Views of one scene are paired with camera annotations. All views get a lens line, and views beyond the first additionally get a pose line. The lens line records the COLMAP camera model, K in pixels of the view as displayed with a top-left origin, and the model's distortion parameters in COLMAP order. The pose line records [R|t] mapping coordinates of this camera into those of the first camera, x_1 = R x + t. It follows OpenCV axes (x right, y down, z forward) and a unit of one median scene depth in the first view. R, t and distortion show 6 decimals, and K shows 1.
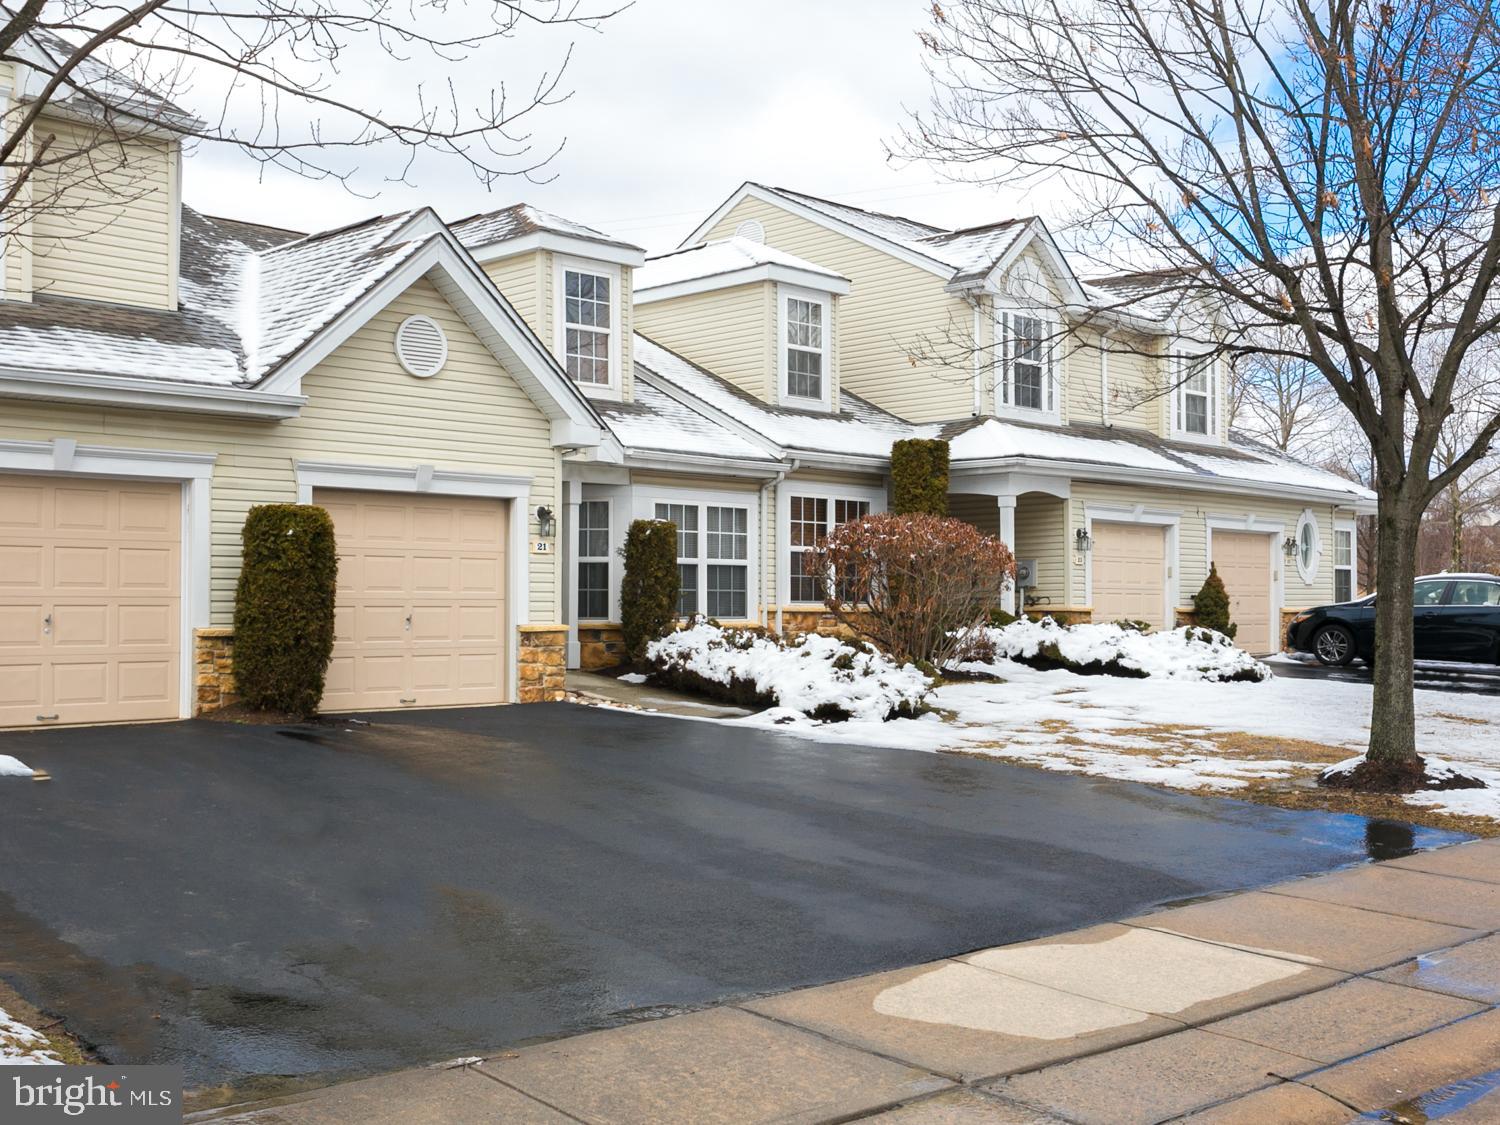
lens RADIAL K [[1521.4, 0, 750.0], [0, 1521.4, 562.5], [0, 0, 1]] dist [0.006152, 0.000169]
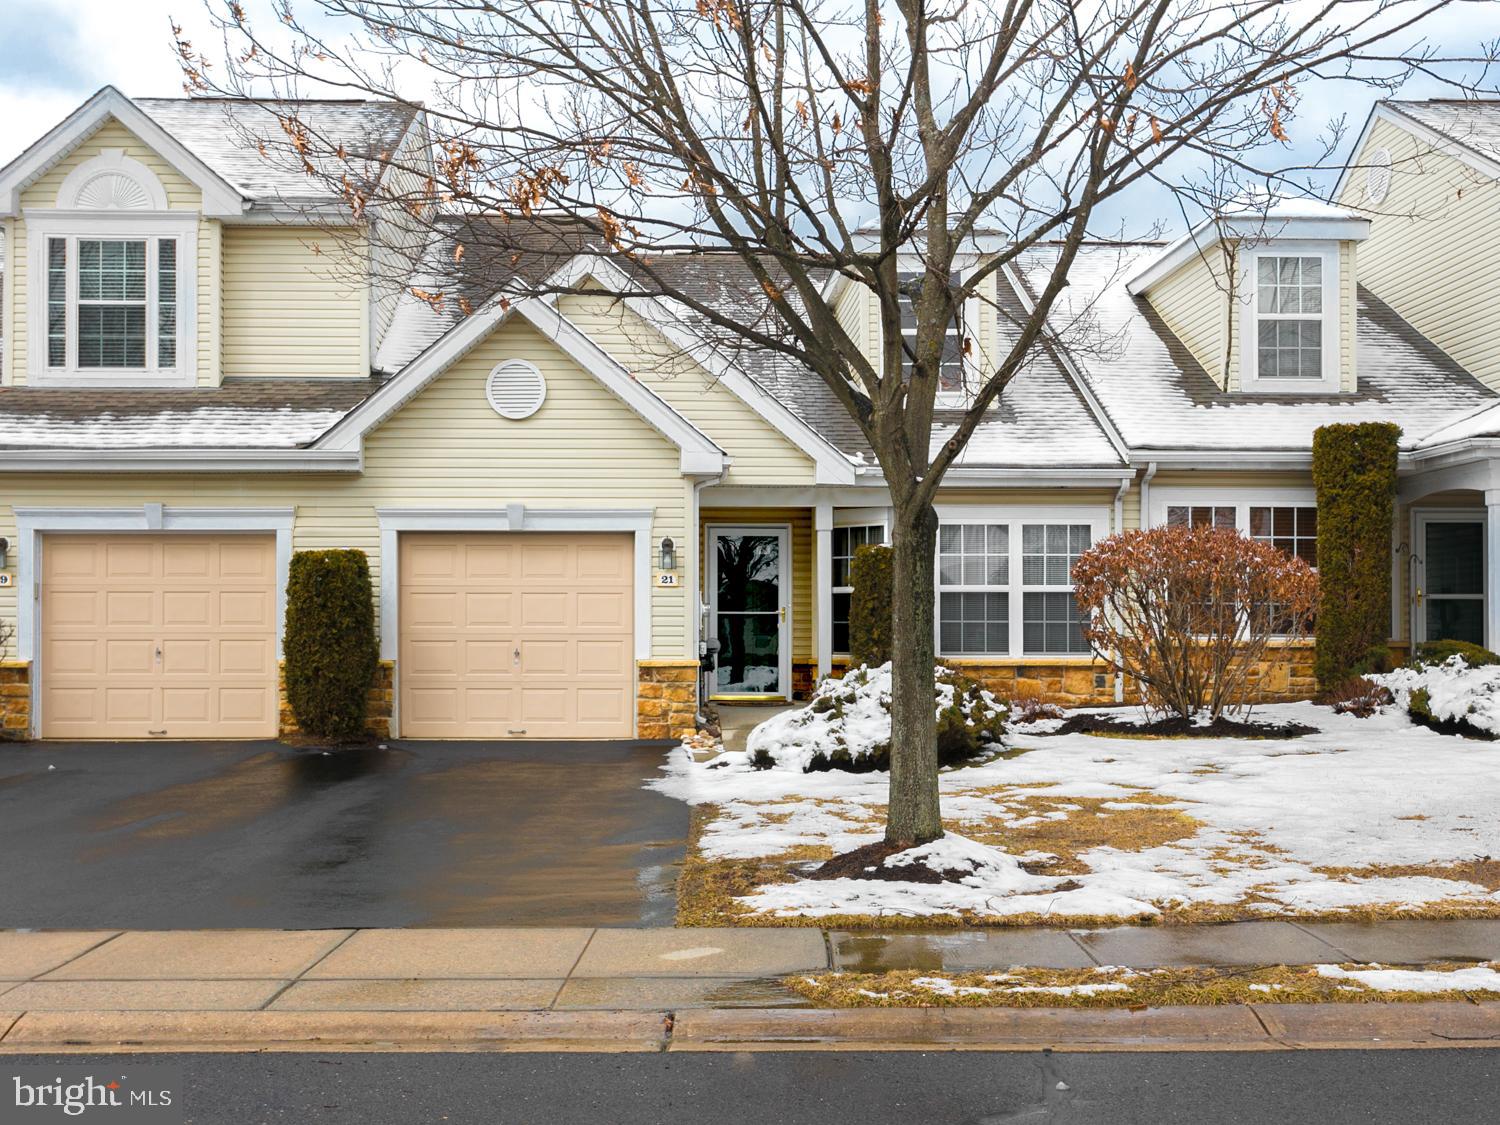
lens RADIAL K [[1694.6, 0, 749.5], [0, 1694.6, 617.1], [0, 0, 1]] dist [0.020386, 0.005450]
pose [[0.761690, -0.009559, -0.647871, 0.615817], [0.019356, 0.999781, 0.008005, 0.006133], [0.647652, -0.018637, 0.761708, 0.212214]]
